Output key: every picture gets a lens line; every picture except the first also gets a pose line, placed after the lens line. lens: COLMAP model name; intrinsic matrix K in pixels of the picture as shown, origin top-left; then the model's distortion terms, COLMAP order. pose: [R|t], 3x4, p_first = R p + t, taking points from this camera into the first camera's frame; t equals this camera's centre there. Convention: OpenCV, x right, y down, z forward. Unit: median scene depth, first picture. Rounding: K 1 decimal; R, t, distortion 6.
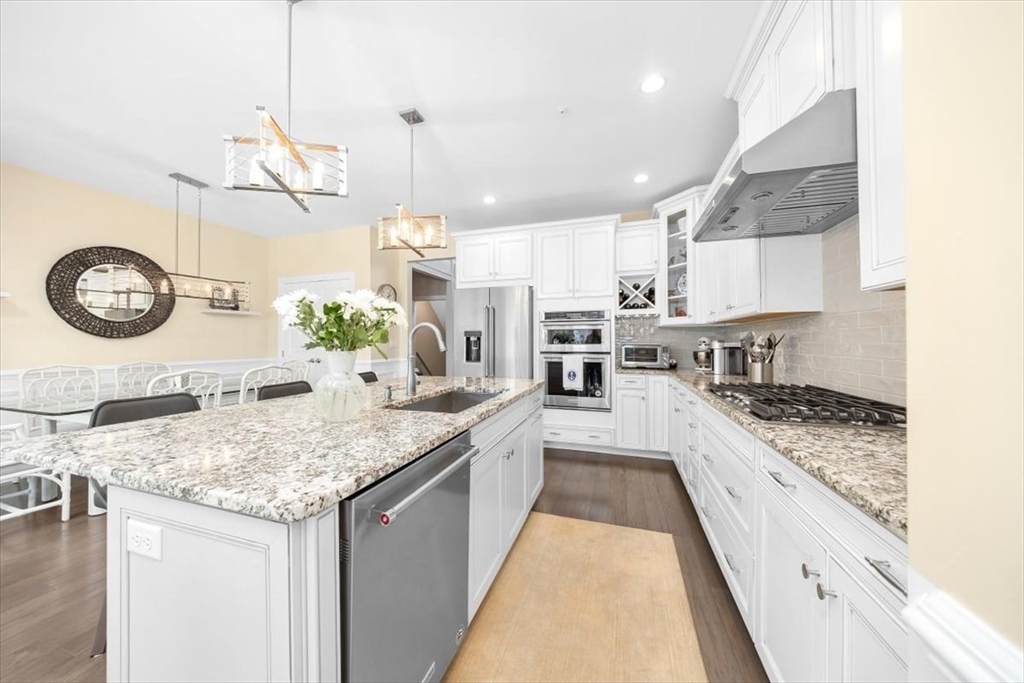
lens RADIAL K [[341.9, 0, 509.9], [0, 341.9, 340.0], [0, 0, 1]] dist [-0.002877, -0.000085]
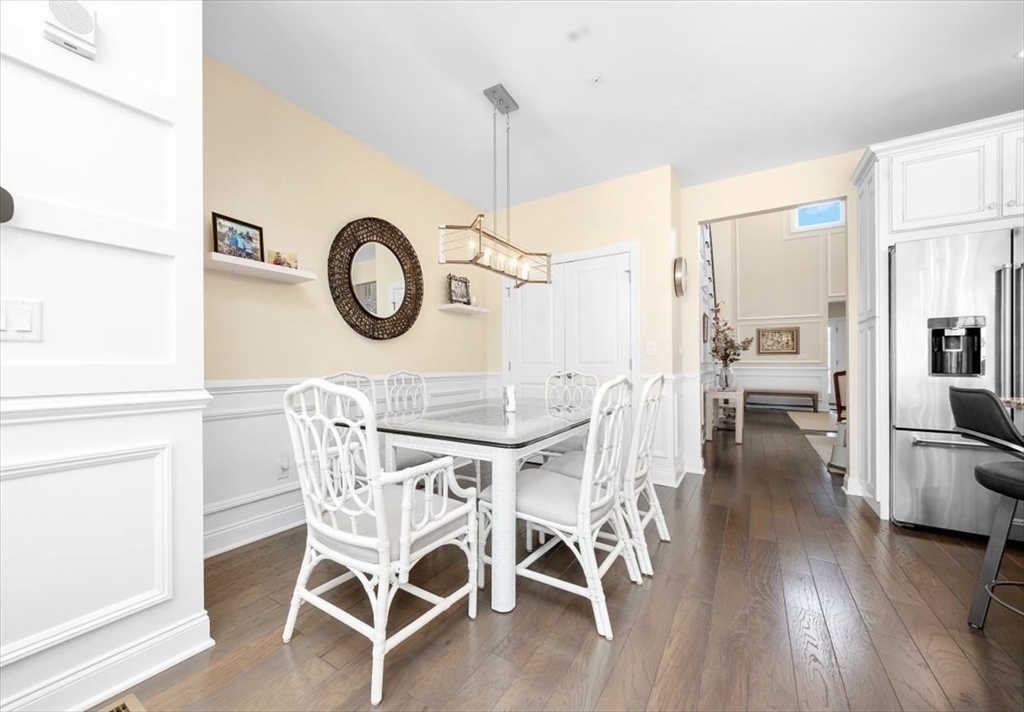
lens RADIAL K [[409.7, 0, 465.8], [0, 409.7, 363.3], [0, 0, 1]] dist [0.009356, -0.000202]
pose [[0.956421, -0.002546, -0.291981, -0.676785], [0.003186, 0.999993, 0.001719, 0.044008], [0.291975, -0.002575, 0.956423, 0.175902]]
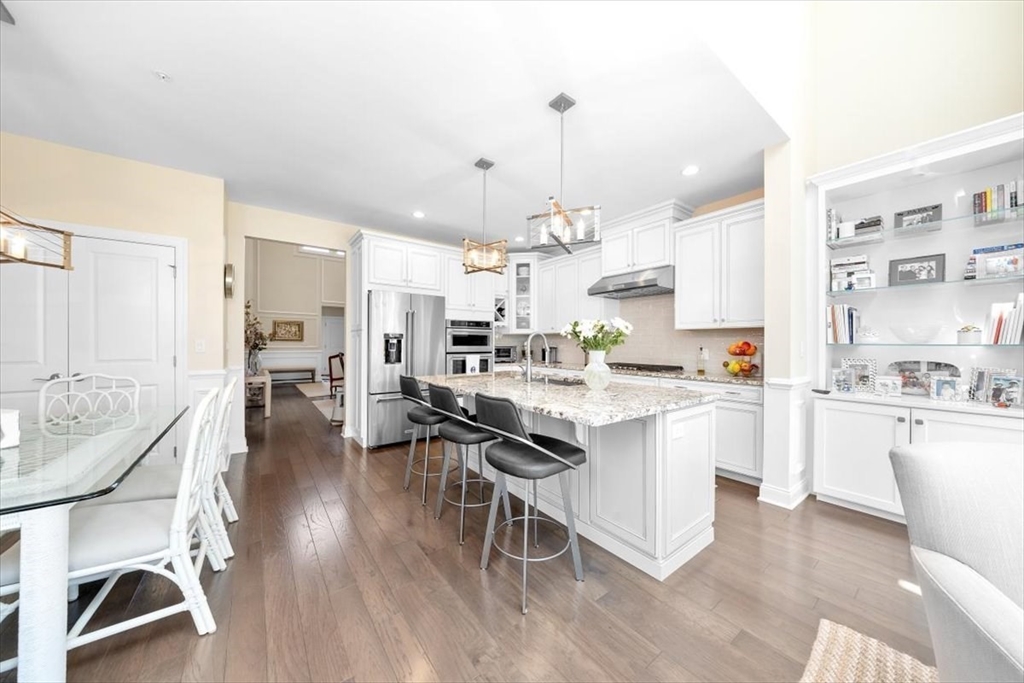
lens RADIAL K [[341.9, 0, 509.1], [0, 341.9, 342.1], [0, 0, 1]] dist [-0.002877, -0.000085]
pose [[0.577279, 0.004837, 0.816533, -0.786579], [-0.009863, 0.999951, 0.001049, -0.005374], [-0.816487, -0.008659, 0.577298, 0.127168]]
